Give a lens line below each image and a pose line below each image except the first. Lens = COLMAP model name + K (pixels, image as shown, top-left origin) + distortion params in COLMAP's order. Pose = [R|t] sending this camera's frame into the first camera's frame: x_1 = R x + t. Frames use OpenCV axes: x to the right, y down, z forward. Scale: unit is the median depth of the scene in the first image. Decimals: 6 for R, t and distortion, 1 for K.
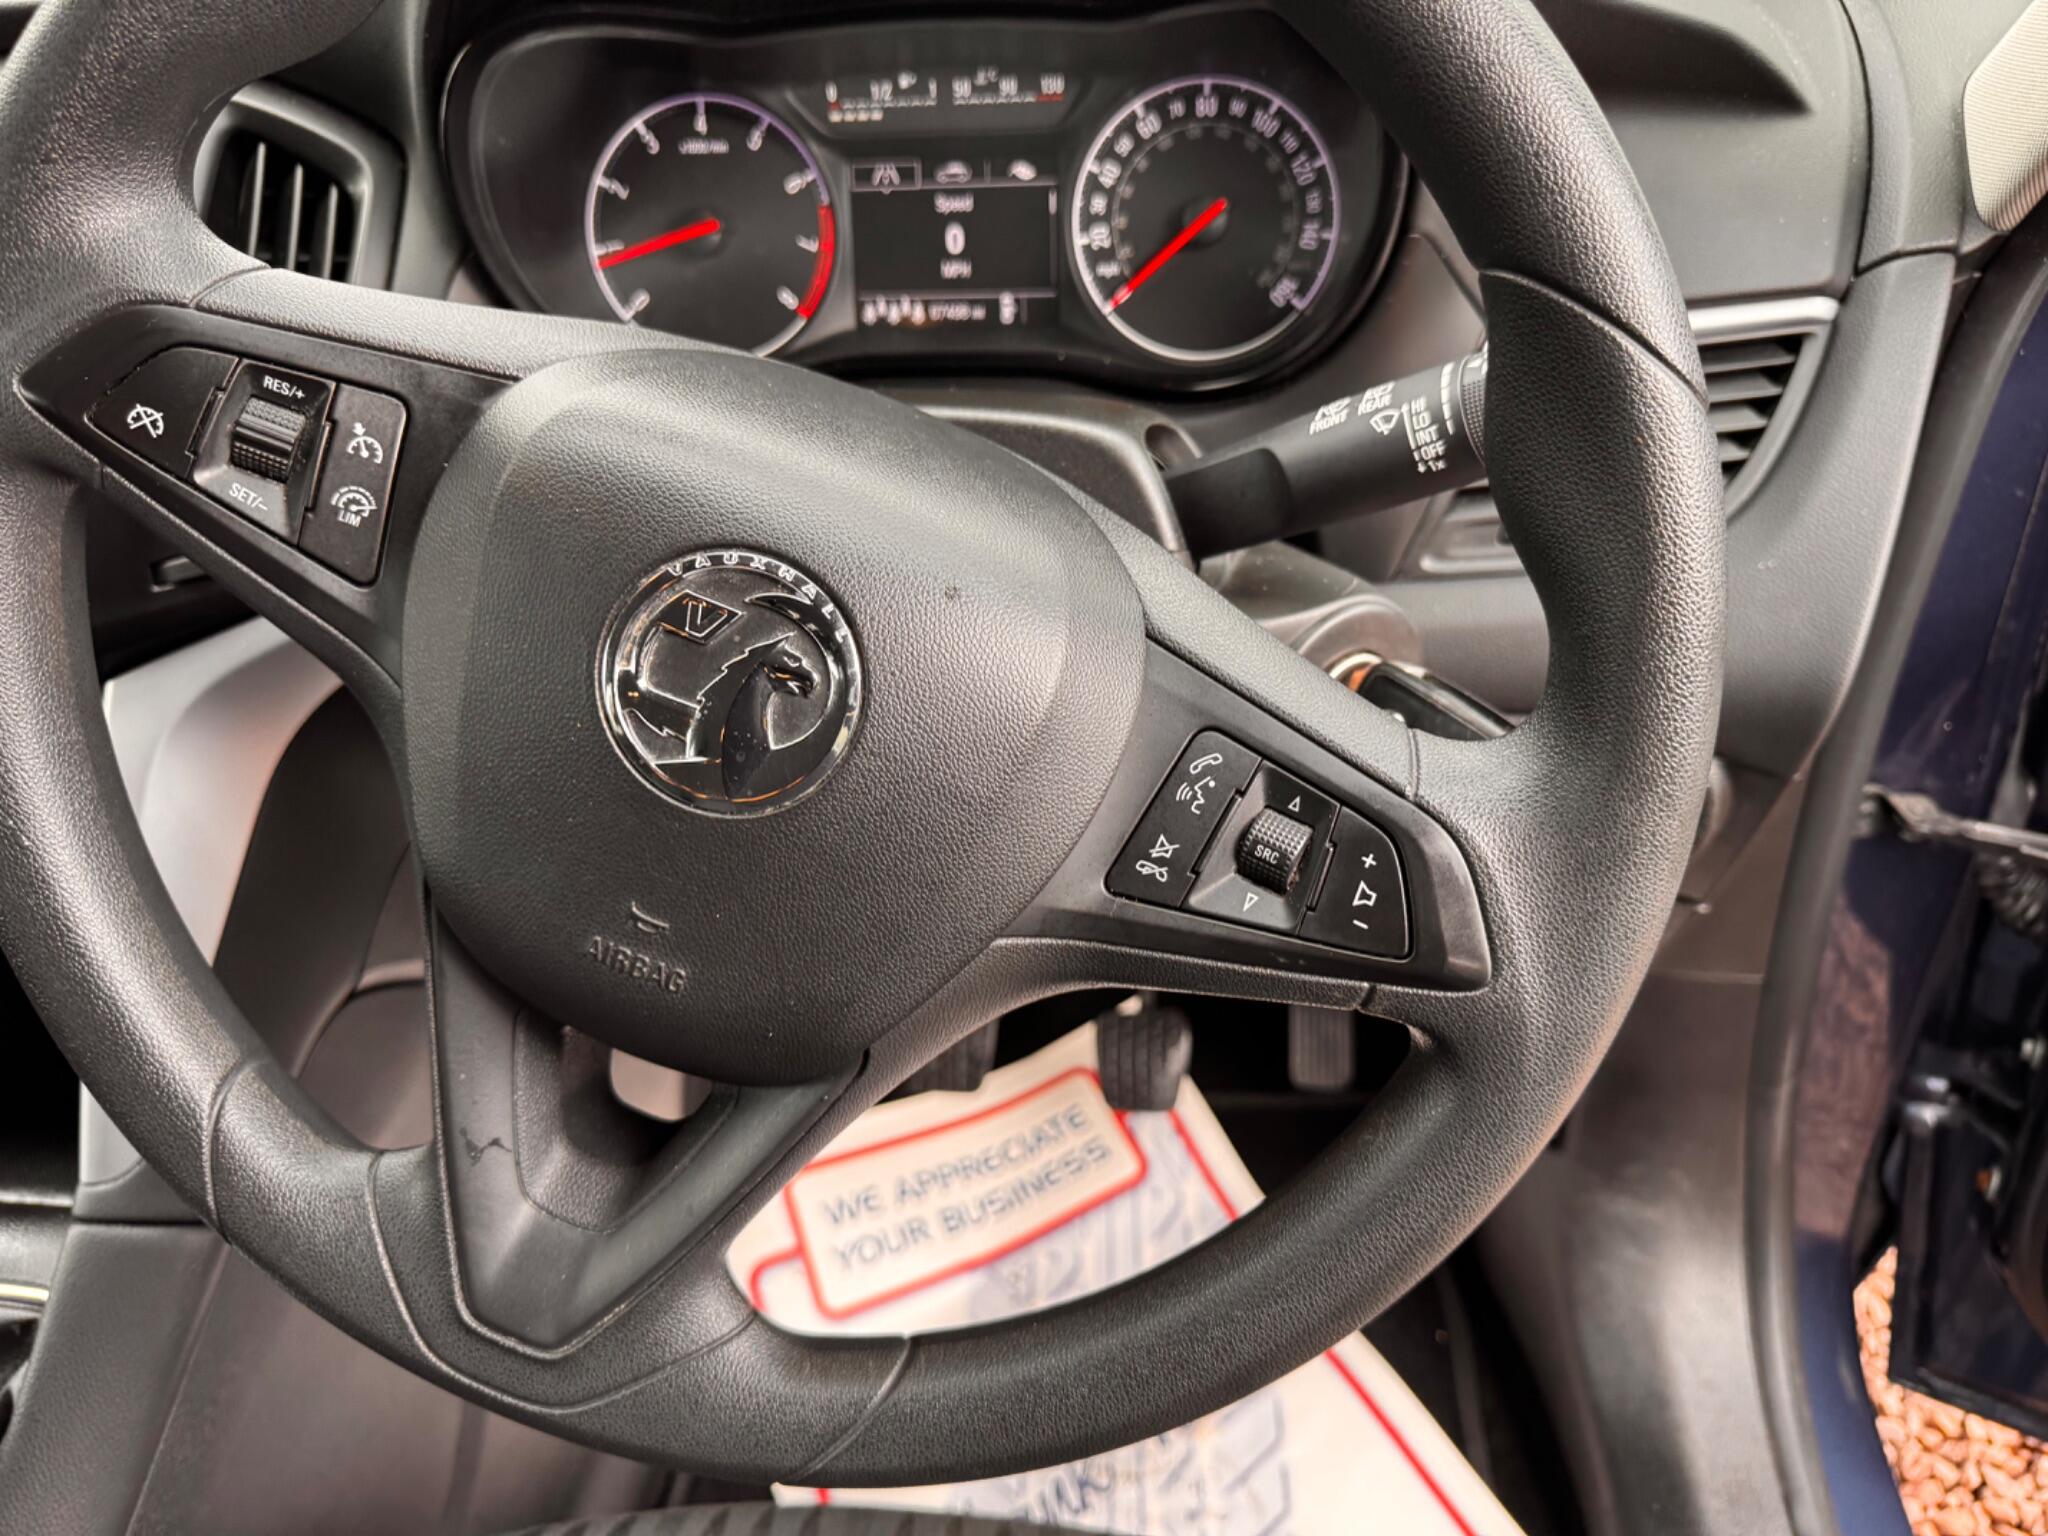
lens RADIAL K [[1460.6, 0, 1041.4], [0, 1460.6, 765.0], [0, 0, 1]] dist [0.021313, -0.024019]
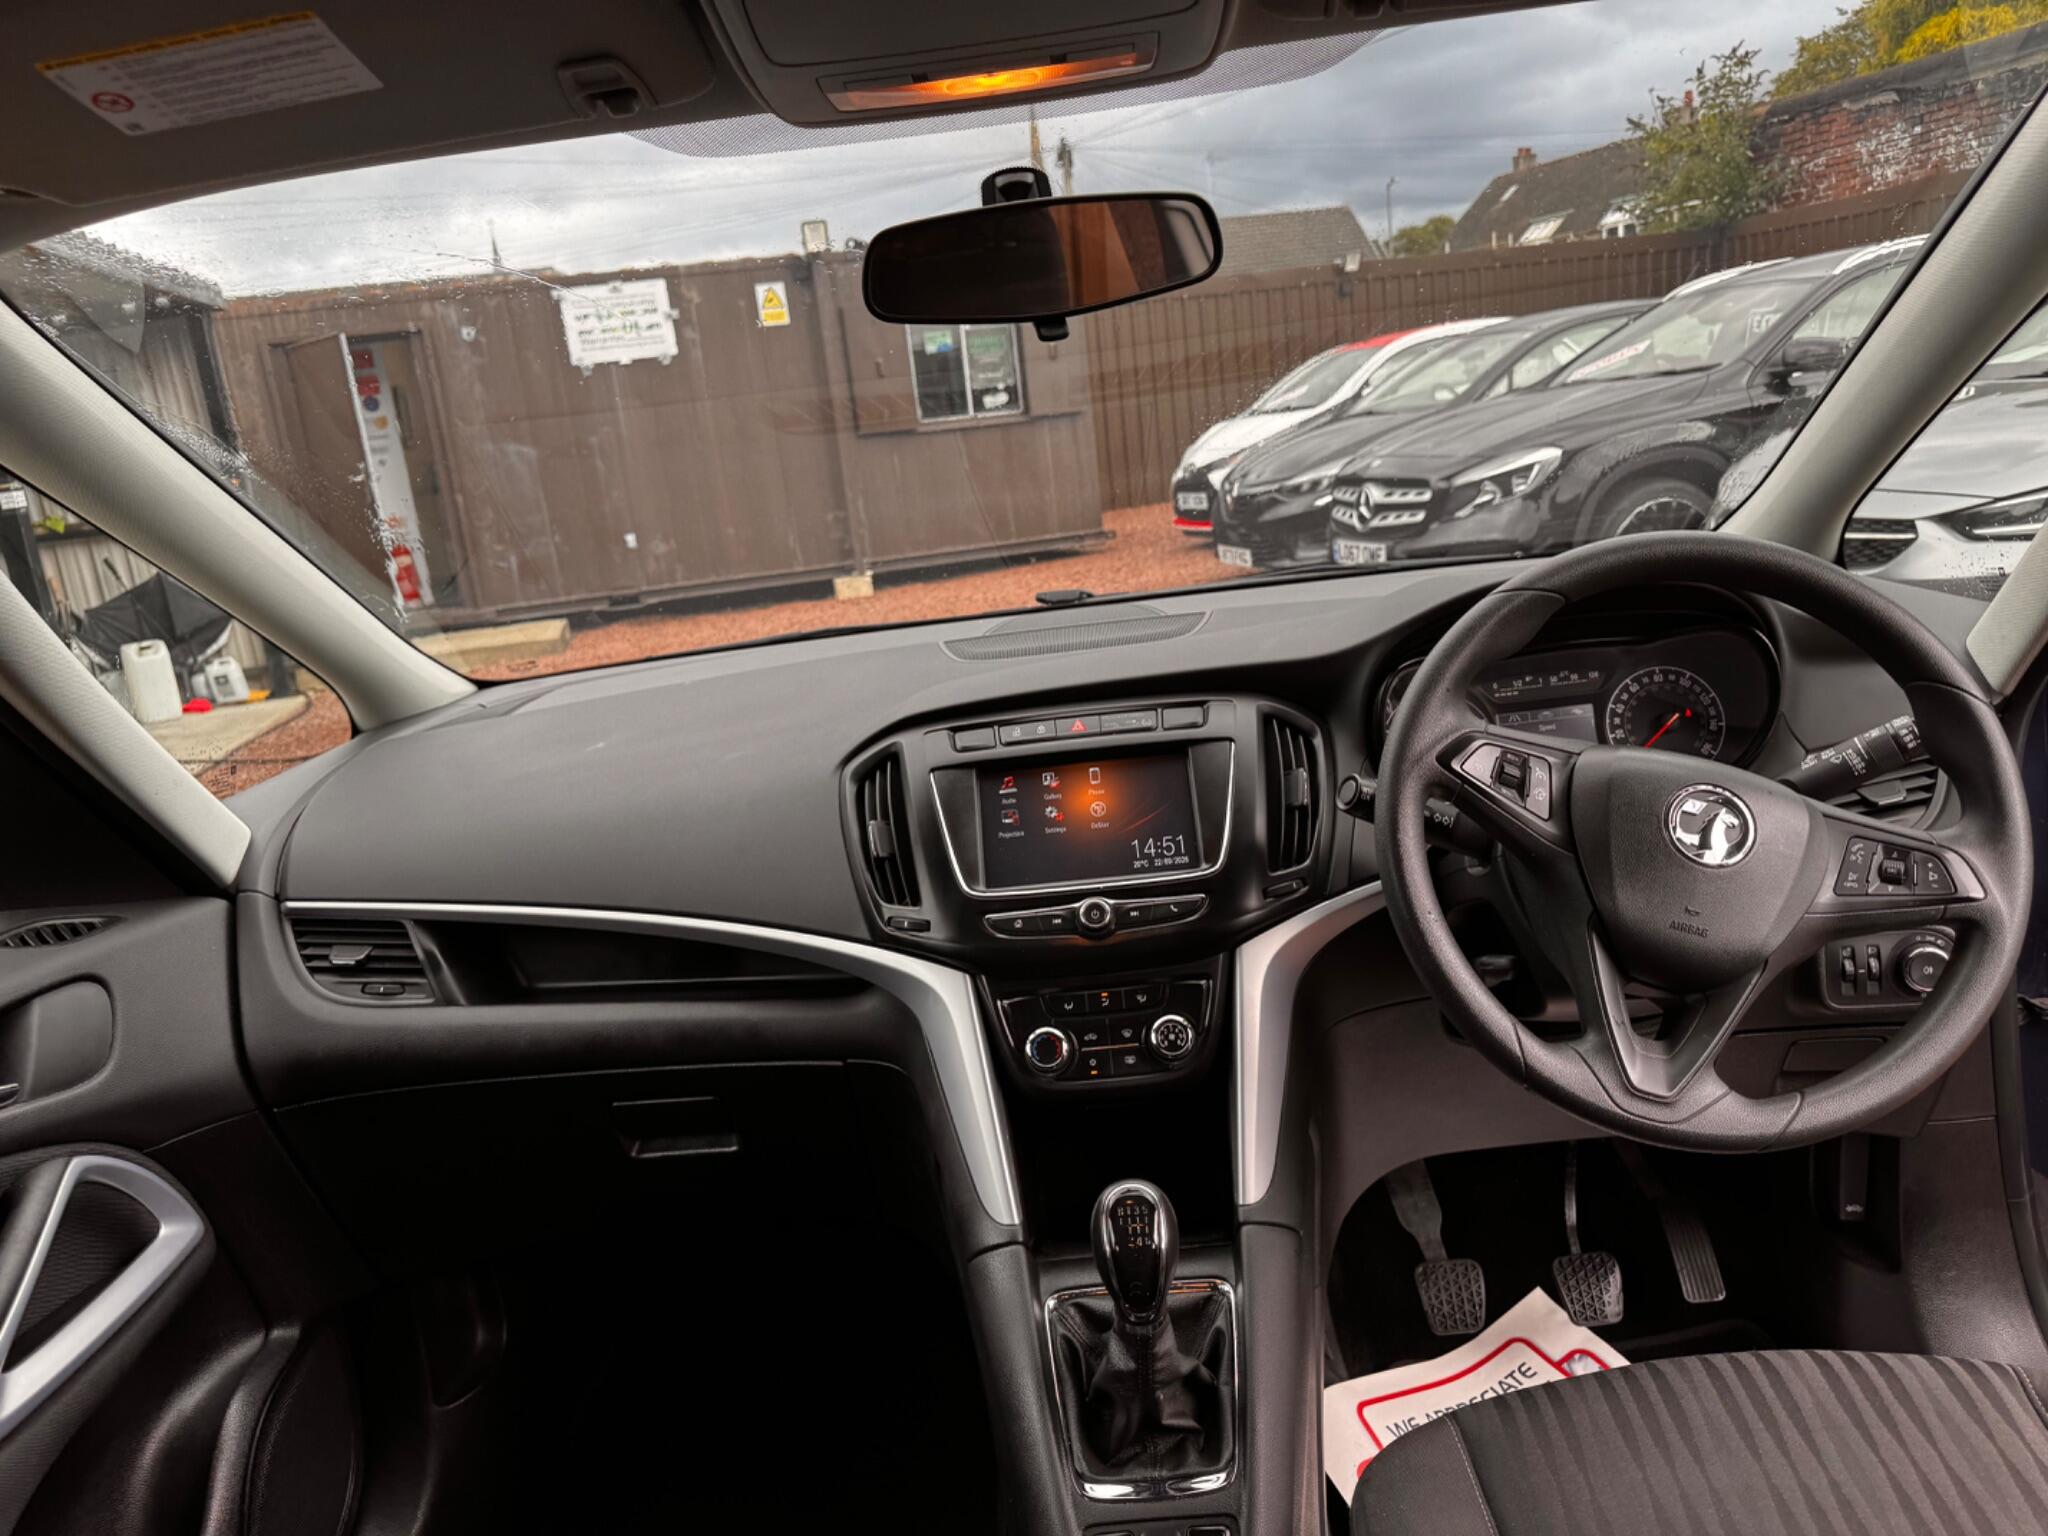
lens RADIAL K [[1460.6, 0, 1071.0], [0, 1460.6, 769.4], [0, 0, 1]] dist [0.021313, -0.024019]
pose [[0.992758, -0.078916, 0.090574, -1.033922], [0.110211, 0.898319, -0.425296, 0.566979], [-0.047802, 0.432198, 0.900511, -0.987319]]
